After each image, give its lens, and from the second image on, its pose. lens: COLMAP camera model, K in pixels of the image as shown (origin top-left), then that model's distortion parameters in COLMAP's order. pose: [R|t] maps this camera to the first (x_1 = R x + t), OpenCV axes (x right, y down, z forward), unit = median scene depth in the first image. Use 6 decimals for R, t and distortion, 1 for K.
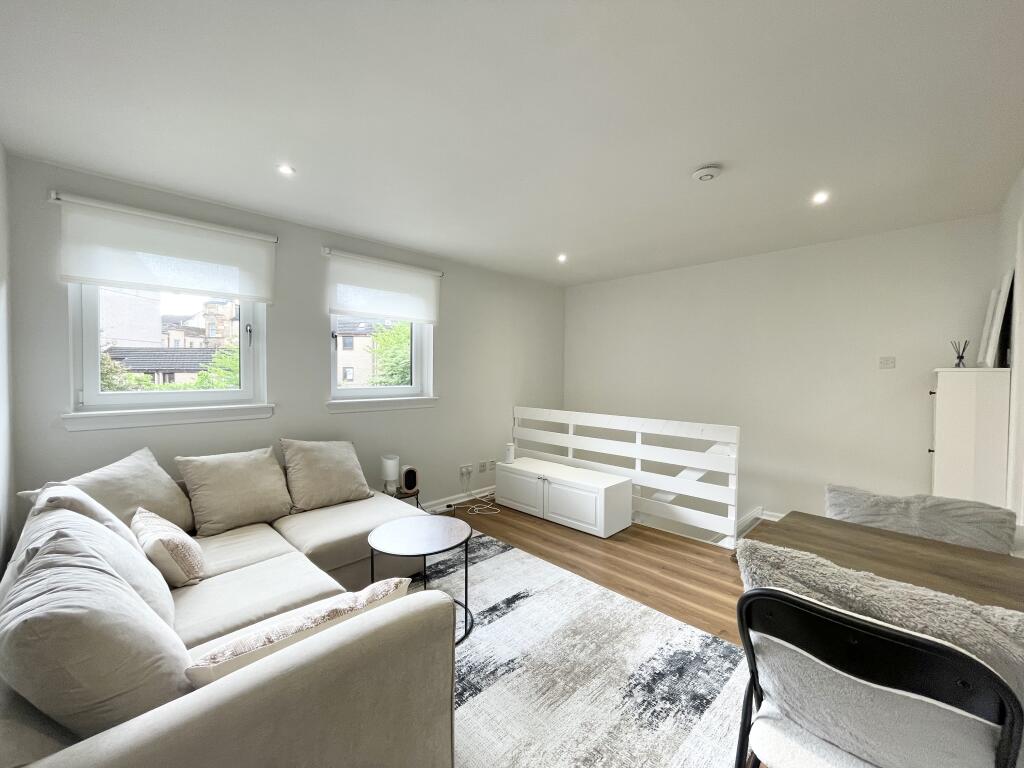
lens RADIAL K [[417.2, 0, 513.8], [0, 417.2, 376.7], [0, 0, 1]] dist [-0.003453, 0.000663]
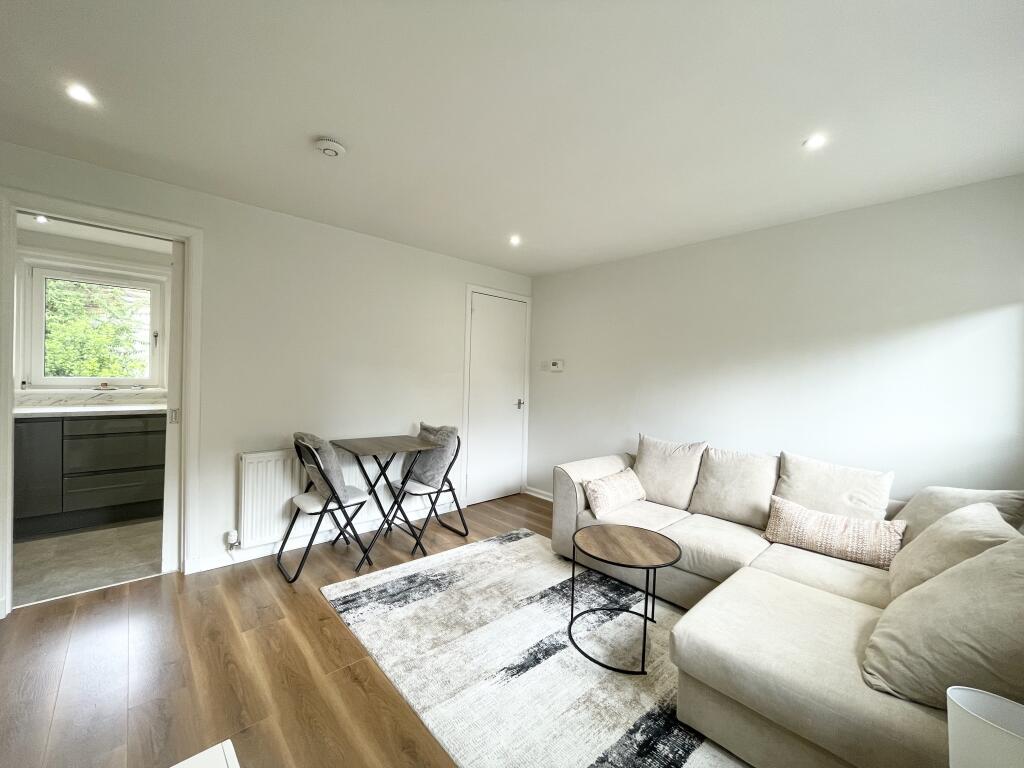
lens RADIAL K [[417.2, 0, 512.3], [0, 417.2, 381.8], [0, 0, 1]] dist [-0.003453, 0.000663]
pose [[-0.998350, -0.033637, 0.046540, 0.005591], [-0.032493, 0.999156, 0.025125, -0.011097], [-0.047346, 0.023571, -0.998600, 1.374566]]
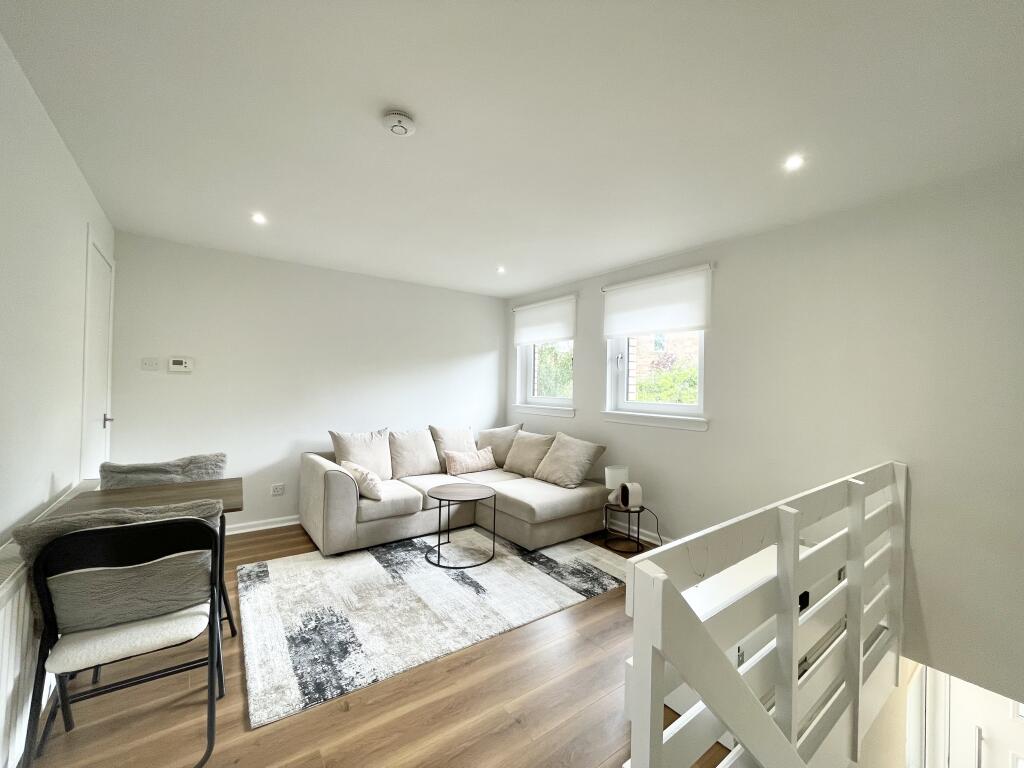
lens RADIAL K [[417.2, 0, 510.0], [0, 417.2, 382.9], [0, 0, 1]] dist [-0.003453, 0.000663]
pose [[-0.157141, -0.016837, -0.987433, 0.857024], [-0.030826, 0.999451, -0.012136, -0.001210], [0.987095, 0.028531, -0.157573, 0.973647]]
